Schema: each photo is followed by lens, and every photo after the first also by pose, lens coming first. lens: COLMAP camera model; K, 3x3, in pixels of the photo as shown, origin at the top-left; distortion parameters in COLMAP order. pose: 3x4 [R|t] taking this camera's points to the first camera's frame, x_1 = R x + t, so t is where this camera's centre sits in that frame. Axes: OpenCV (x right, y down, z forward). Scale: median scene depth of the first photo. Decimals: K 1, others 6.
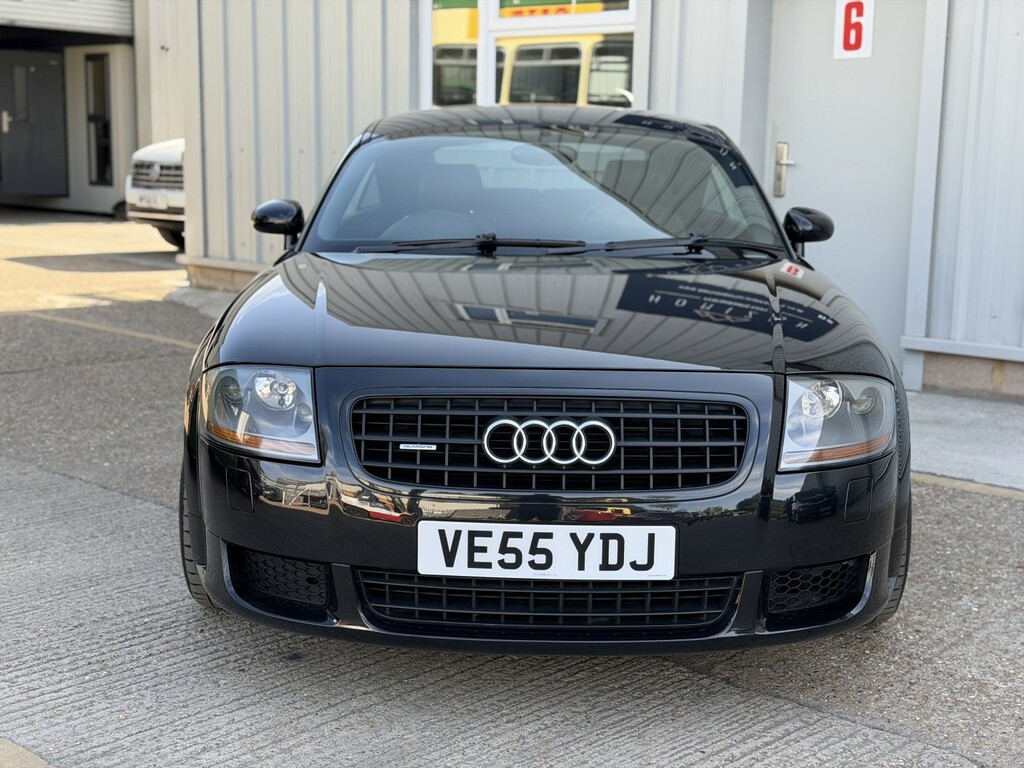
lens RADIAL K [[1434.5, 0, 510.9], [0, 1434.5, 391.4], [0, 0, 1]] dist [0.132464, 0.000000]
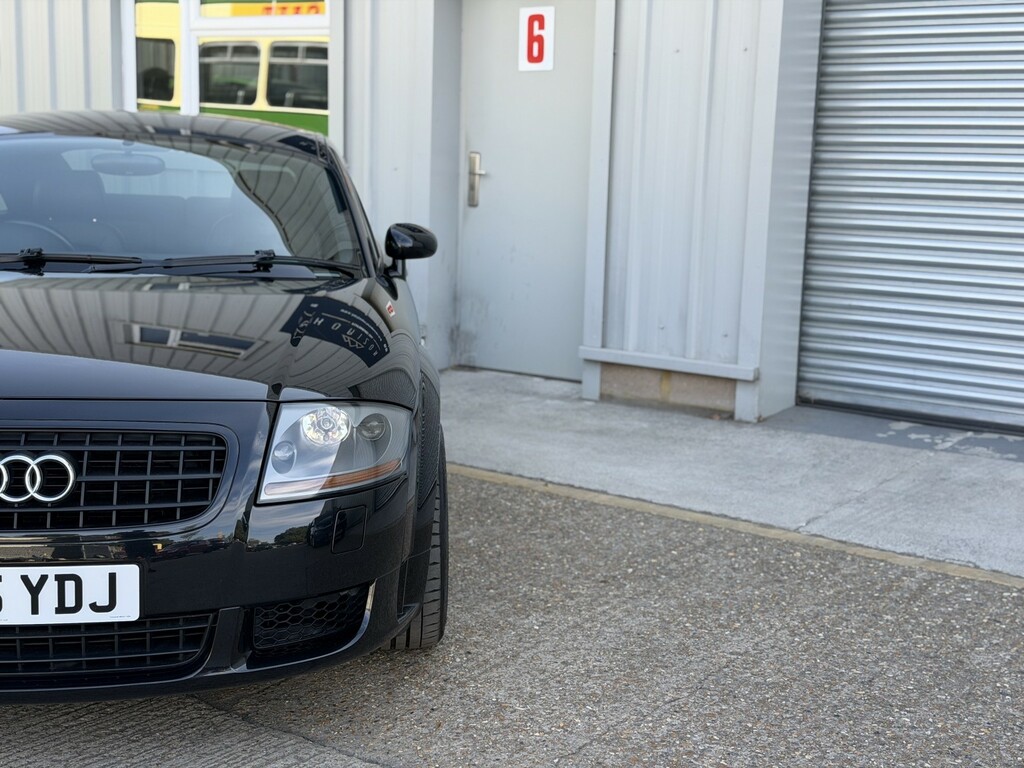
lens RADIAL K [[1434.5, 0, 509.3], [0, 1434.5, 391.7], [0, 0, 1]] dist [0.132464, 0.000000]
pose [[0.993388, -0.005585, 0.114666, 0.213110], [0.005307, 0.999982, 0.002723, -0.019000], [-0.114679, -0.002096, 0.993400, 0.014159]]
